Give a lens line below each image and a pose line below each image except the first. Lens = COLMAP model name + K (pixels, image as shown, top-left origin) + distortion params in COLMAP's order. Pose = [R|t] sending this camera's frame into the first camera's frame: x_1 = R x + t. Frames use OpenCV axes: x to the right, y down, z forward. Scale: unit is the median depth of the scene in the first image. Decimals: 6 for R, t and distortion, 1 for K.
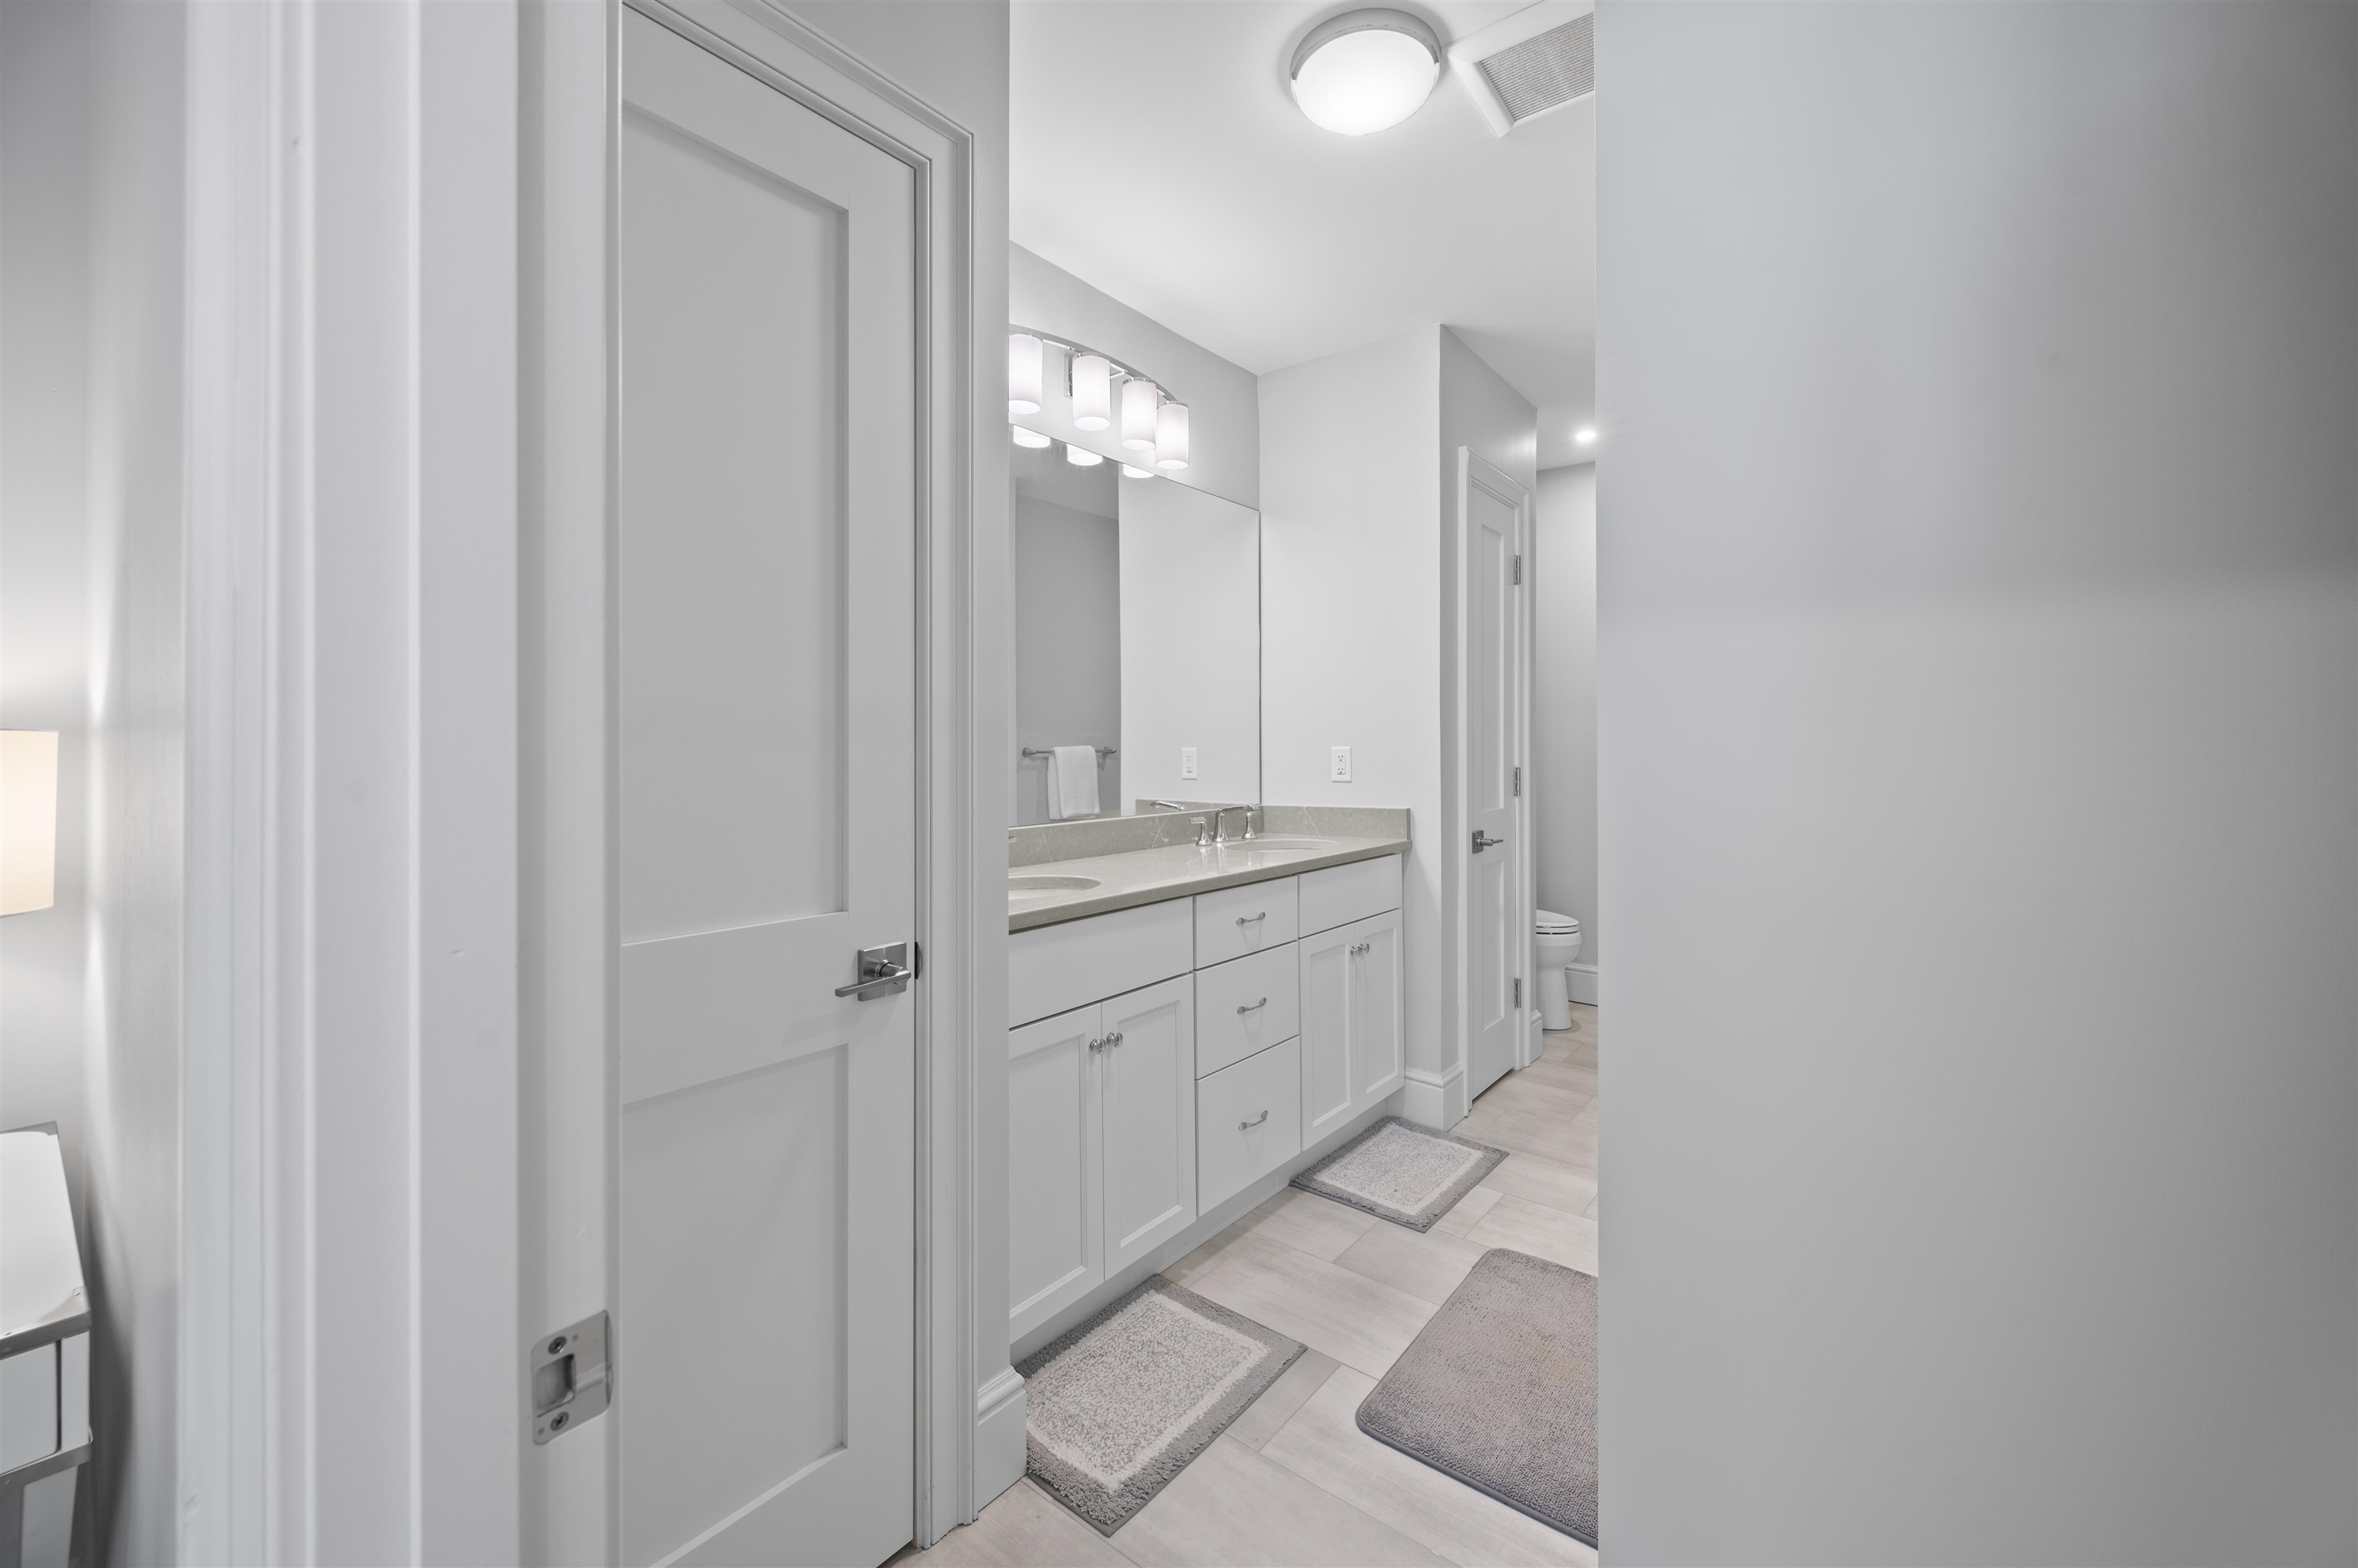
lens RADIAL K [[950.9, 0, 1177.0], [0, 950.9, 741.5], [0, 0, 1]] dist [-0.000596, -0.000032]
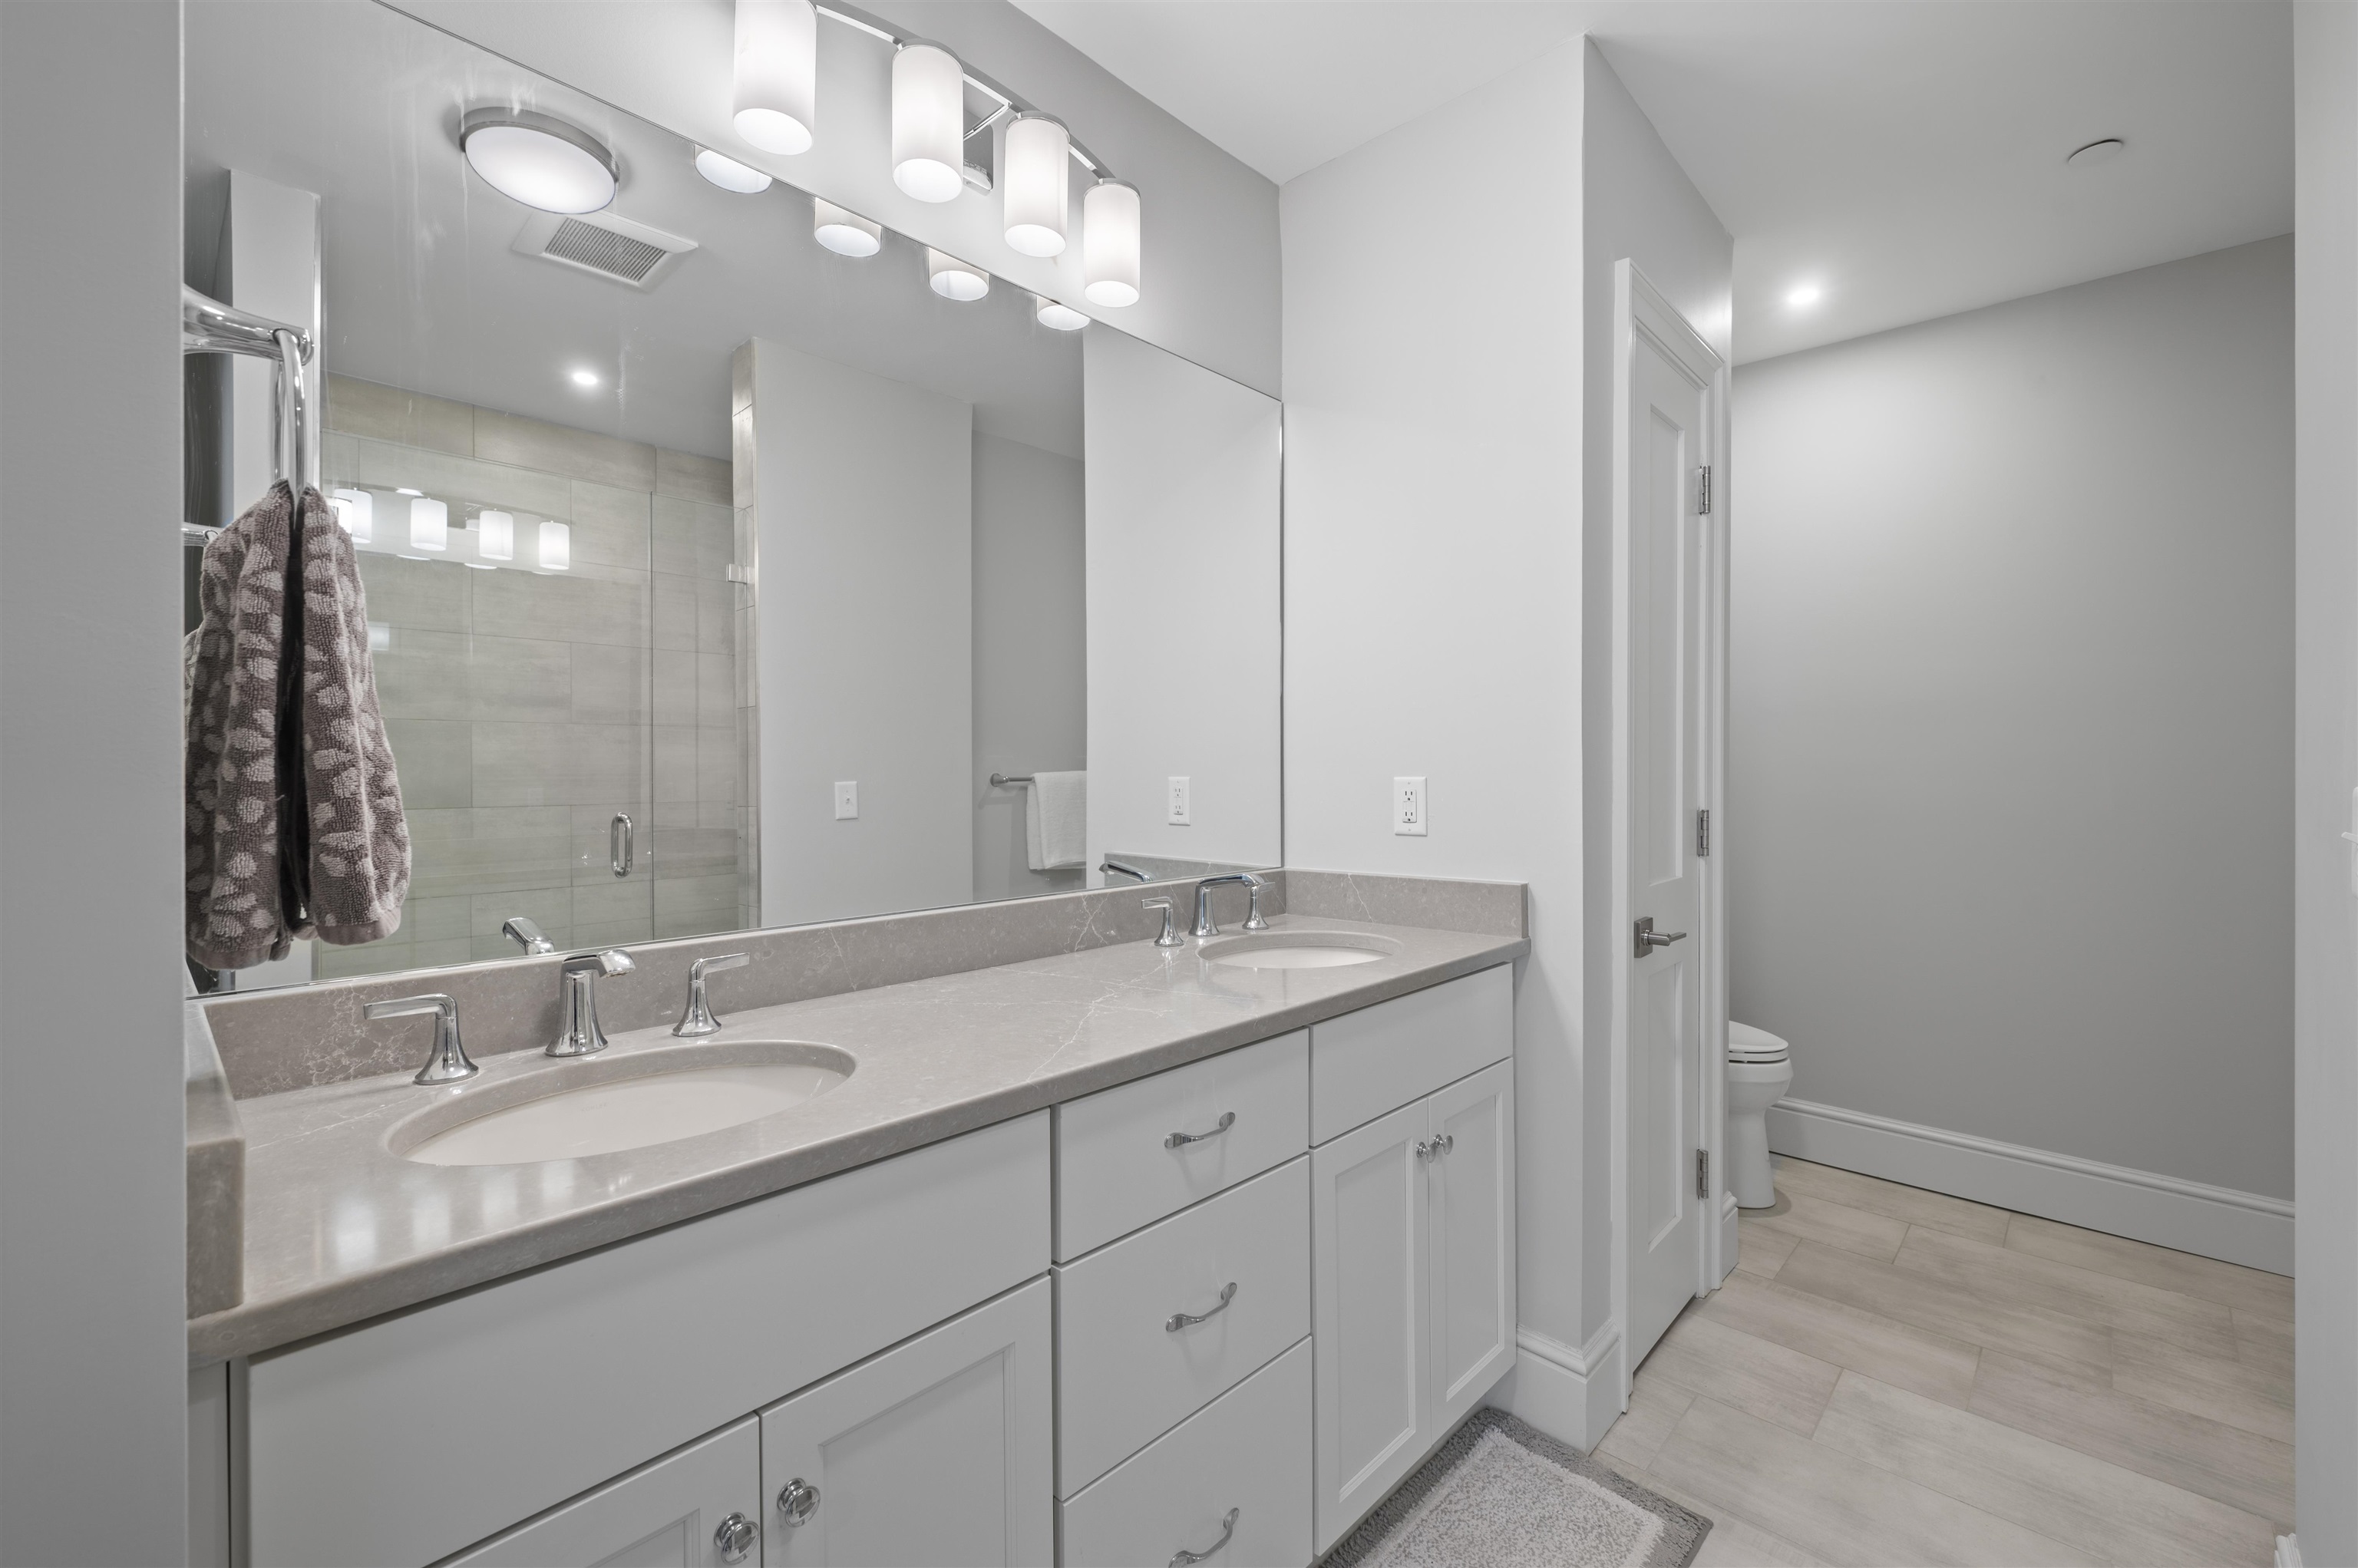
lens RADIAL K [[1001.5, 0, 1183.9], [0, 1001.5, 766.5], [0, 0, 1]] dist [0.000273, 0.000086]
pose [[0.996653, 0.002310, -0.081717, 0.083351], [-0.002067, 0.999993, 0.003048, -0.002729], [0.081723, -0.002868, 0.996651, 0.363111]]
